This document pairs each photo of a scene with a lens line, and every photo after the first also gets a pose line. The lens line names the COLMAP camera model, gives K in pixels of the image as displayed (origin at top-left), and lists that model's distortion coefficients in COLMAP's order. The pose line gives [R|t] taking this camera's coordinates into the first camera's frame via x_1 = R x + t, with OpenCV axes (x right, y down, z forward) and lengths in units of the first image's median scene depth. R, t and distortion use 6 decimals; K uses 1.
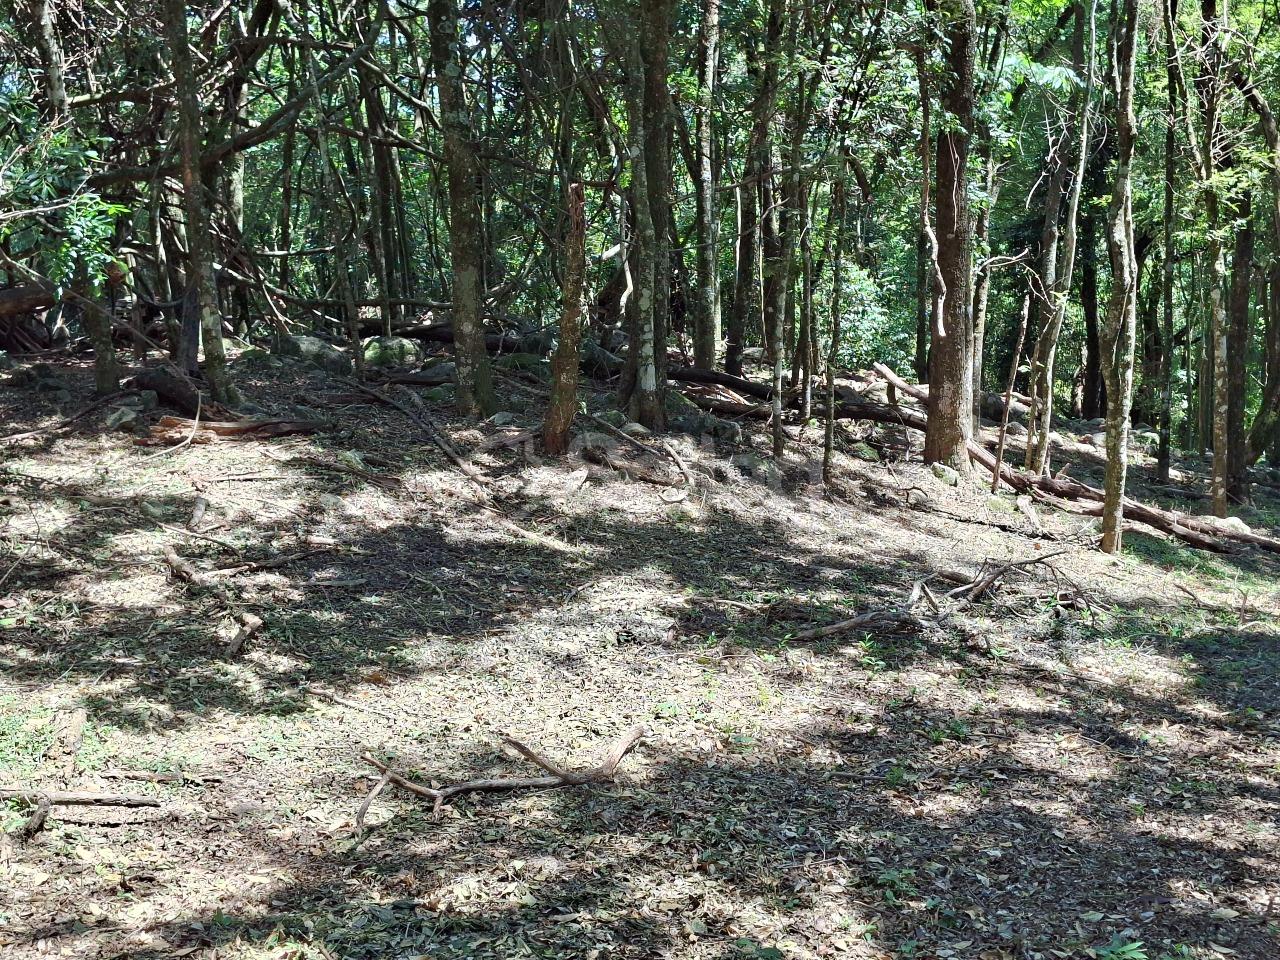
lens RADIAL K [[1696.9, 0, 640.0], [0, 1696.9, 480.0], [0, 0, 1]] dist [0.131251, -0.327445]
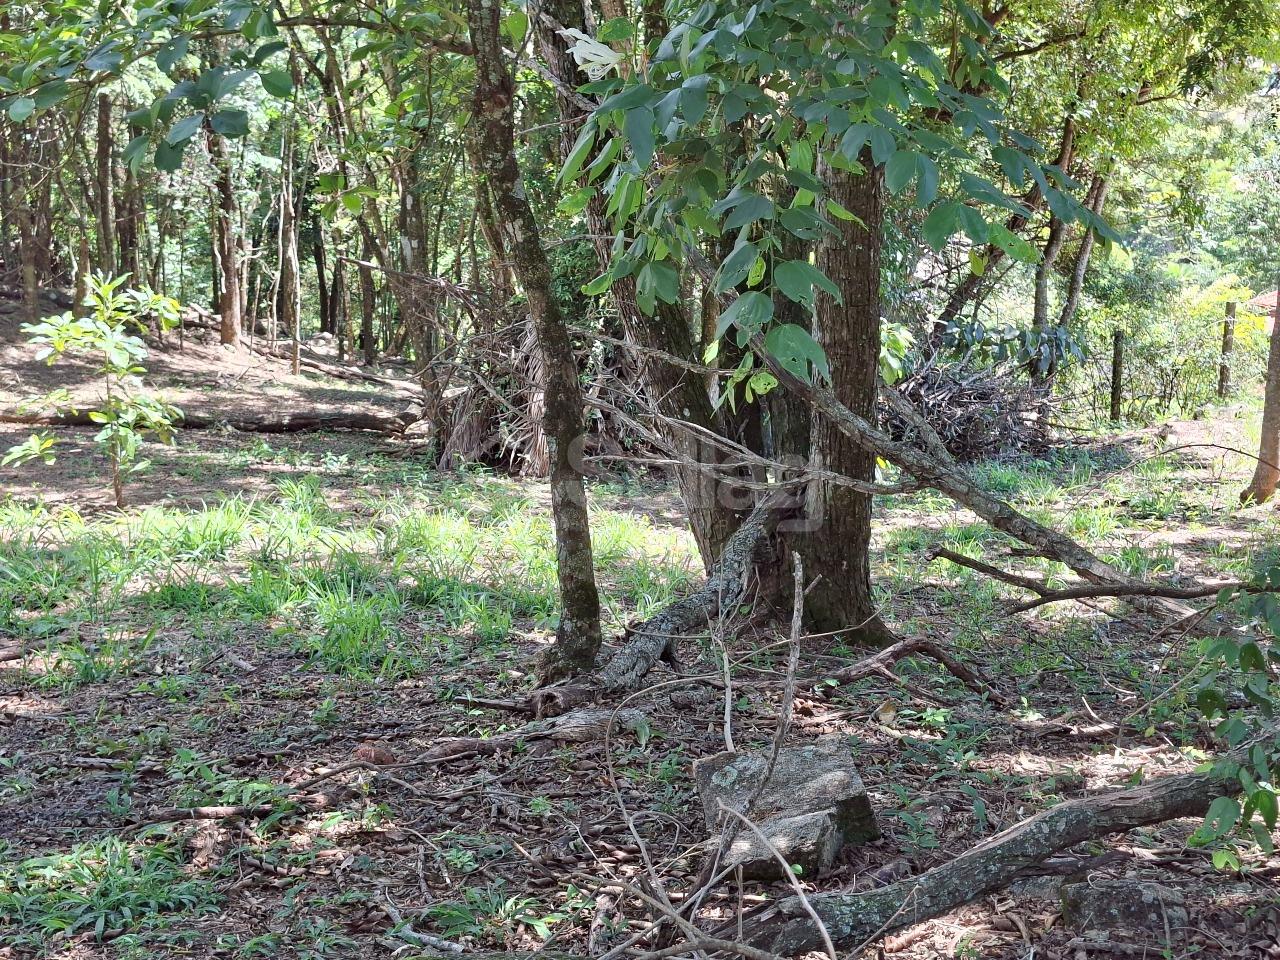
lens RADIAL K [[1699.5, 0, 646.5], [0, 1699.5, 472.2], [0, 0, 1]] dist [0.168972, -0.345962]
pose [[0.918137, -0.048801, 0.393246, -0.230296], [0.037490, 0.998634, 0.036399, 0.100588], [-0.394485, -0.018677, 0.918712, -1.402256]]
